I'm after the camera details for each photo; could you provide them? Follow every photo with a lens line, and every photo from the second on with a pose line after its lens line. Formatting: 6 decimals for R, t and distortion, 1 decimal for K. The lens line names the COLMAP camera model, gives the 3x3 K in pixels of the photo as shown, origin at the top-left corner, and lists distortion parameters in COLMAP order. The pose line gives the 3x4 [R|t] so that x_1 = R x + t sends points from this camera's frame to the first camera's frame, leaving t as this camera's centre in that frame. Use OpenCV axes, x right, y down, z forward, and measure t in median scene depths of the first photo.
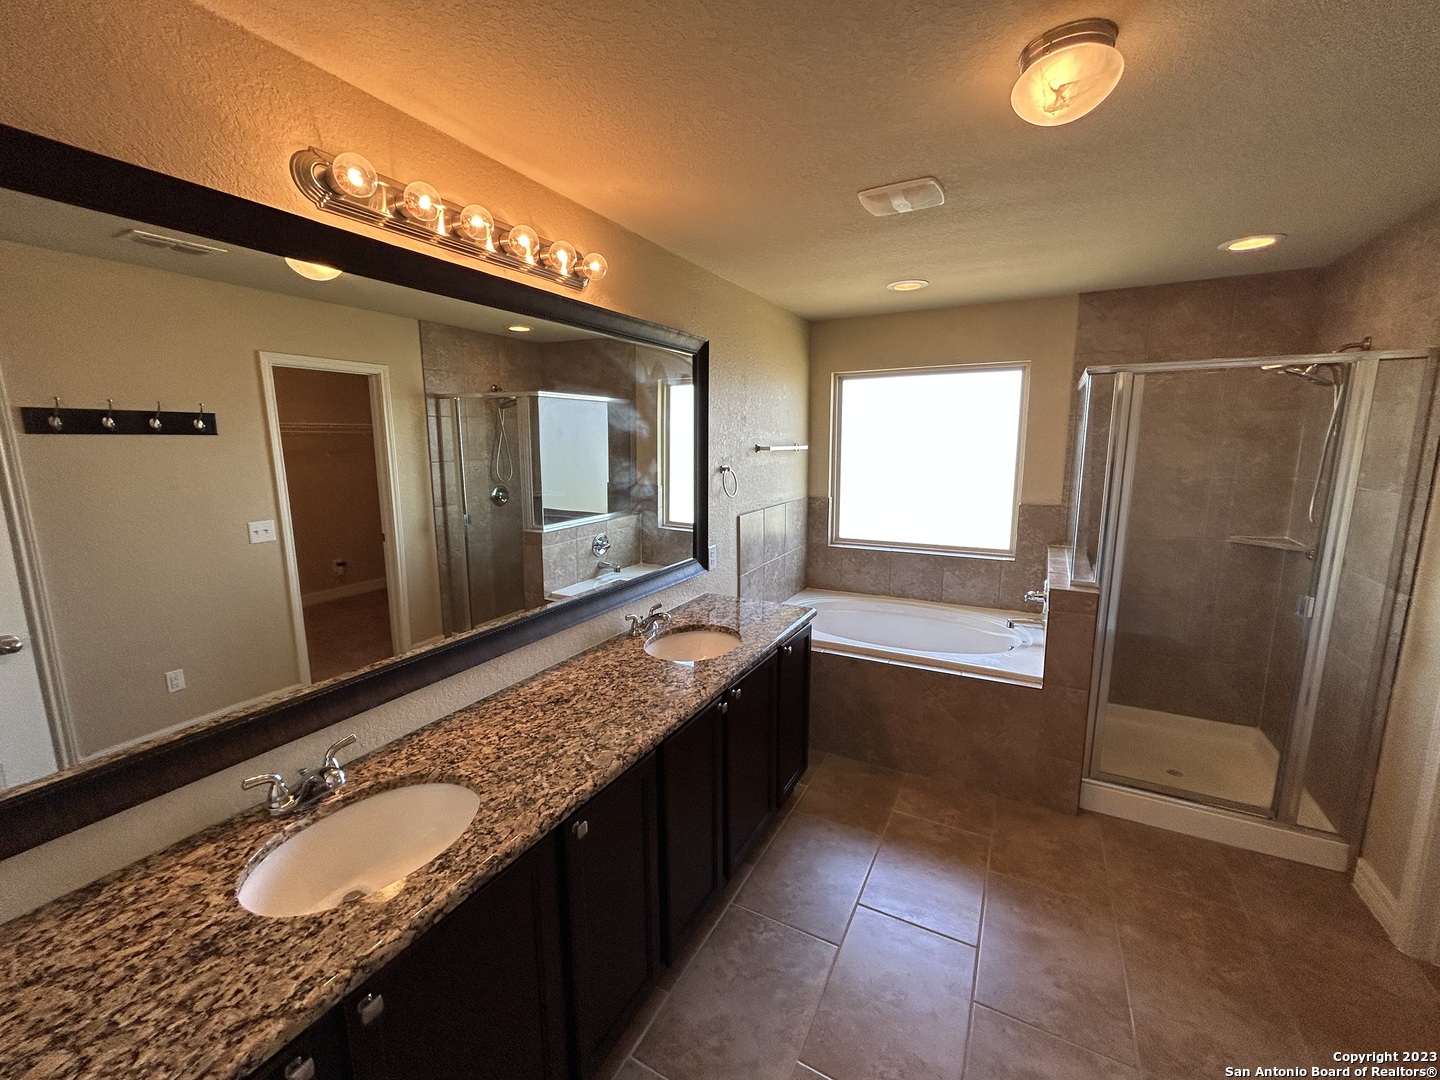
lens RADIAL K [[586.4, 0, 716.6], [0, 586.4, 536.7], [0, 0, 1]] dist [0.009968, -0.000443]
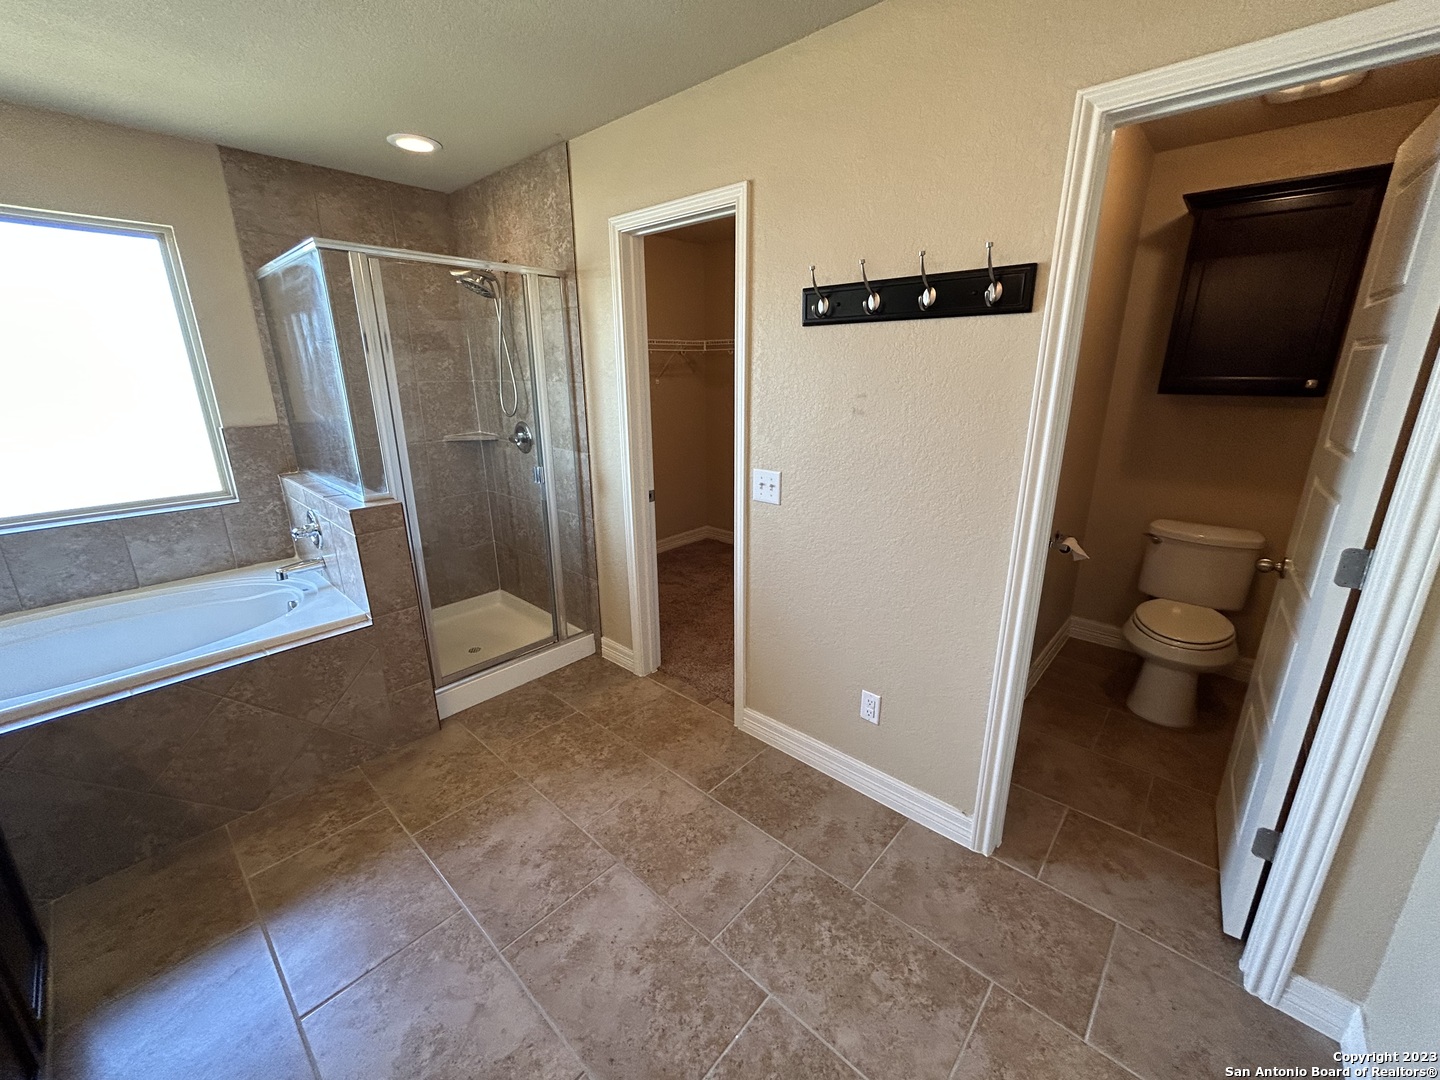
lens RADIAL K [[586.4, 0, 718.6], [0, 586.4, 536.9], [0, 0, 1]] dist [0.009968, -0.000443]
pose [[0.241329, -0.262730, 0.934202, -0.107612], [0.168669, 0.959359, 0.226233, 0.020735], [-0.955673, 0.102974, 0.275835, 0.246999]]
